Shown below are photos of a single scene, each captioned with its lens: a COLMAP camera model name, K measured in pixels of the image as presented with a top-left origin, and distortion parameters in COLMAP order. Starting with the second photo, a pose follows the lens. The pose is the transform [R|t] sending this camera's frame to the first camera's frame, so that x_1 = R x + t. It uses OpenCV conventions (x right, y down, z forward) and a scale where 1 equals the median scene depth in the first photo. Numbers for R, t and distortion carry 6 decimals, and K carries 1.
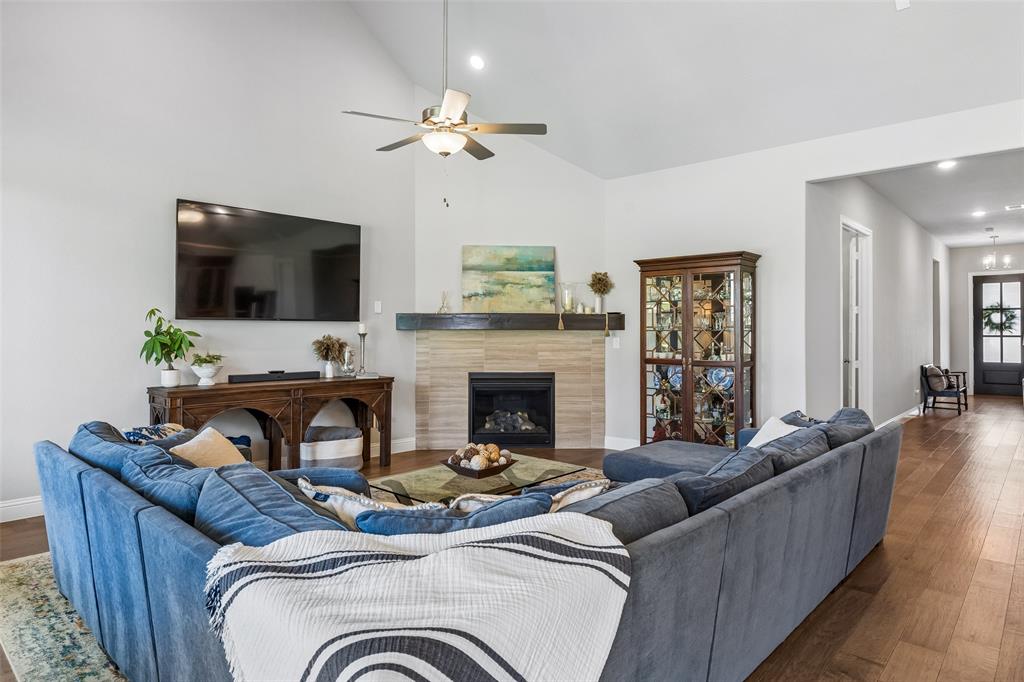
lens RADIAL K [[586.6, 0, 519.0], [0, 586.6, 332.1], [0, 0, 1]] dist [0.004755, 0.000152]
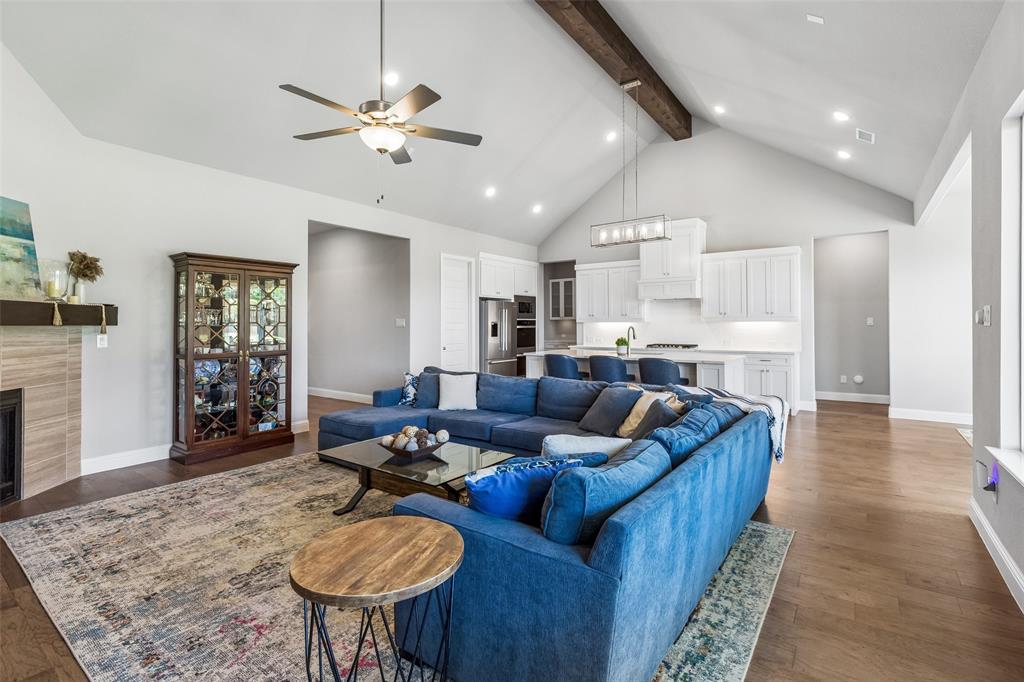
lens RADIAL K [[466.4, 0, 513.3], [0, 466.4, 321.8], [0, 0, 1]] dist [0.004942, -0.000579]
pose [[-0.081222, 0.003681, 0.996689, -0.534679], [0.000092, 0.999993, -0.003686, -0.006296], [-0.996696, -0.000208, -0.081222, 0.481081]]
